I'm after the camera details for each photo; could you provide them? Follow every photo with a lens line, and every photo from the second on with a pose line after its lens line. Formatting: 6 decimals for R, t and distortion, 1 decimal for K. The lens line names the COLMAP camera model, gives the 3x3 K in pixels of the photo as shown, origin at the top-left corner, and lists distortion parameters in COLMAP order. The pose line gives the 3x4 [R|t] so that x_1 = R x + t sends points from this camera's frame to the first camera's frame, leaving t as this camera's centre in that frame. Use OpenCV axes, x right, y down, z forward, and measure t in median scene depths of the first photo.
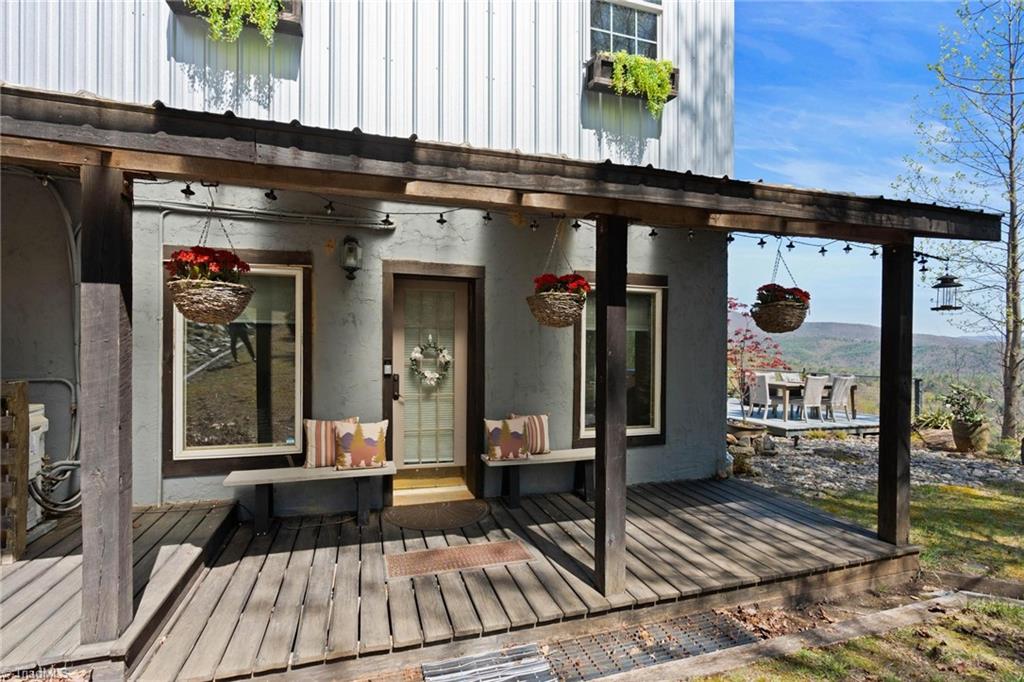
lens RADIAL K [[473.4, 0, 504.4], [0, 473.4, 345.5], [0, 0, 1]] dist [-0.003471, 0.000494]
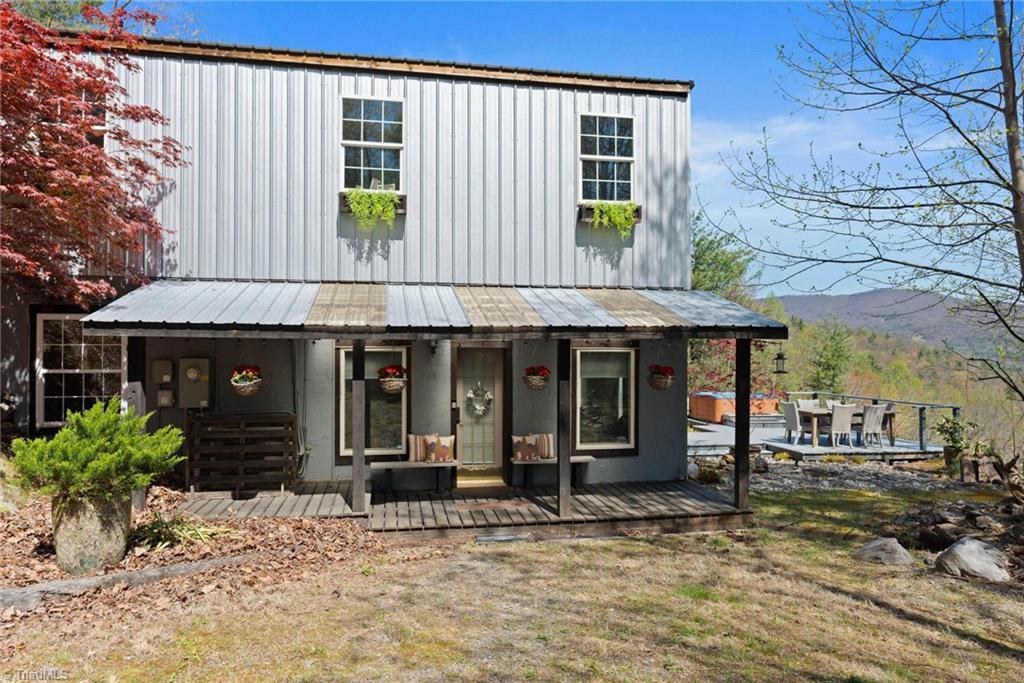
lens RADIAL K [[690.9, 0, 511.8], [0, 690.9, 339.7], [0, 0, 1]] dist [-0.010115, -0.000751]
pose [[0.993659, -0.005014, -0.112324, 0.229523], [0.004081, 0.999955, -0.008529, -0.157703], [0.112362, 0.008016, 0.993635, -1.387662]]
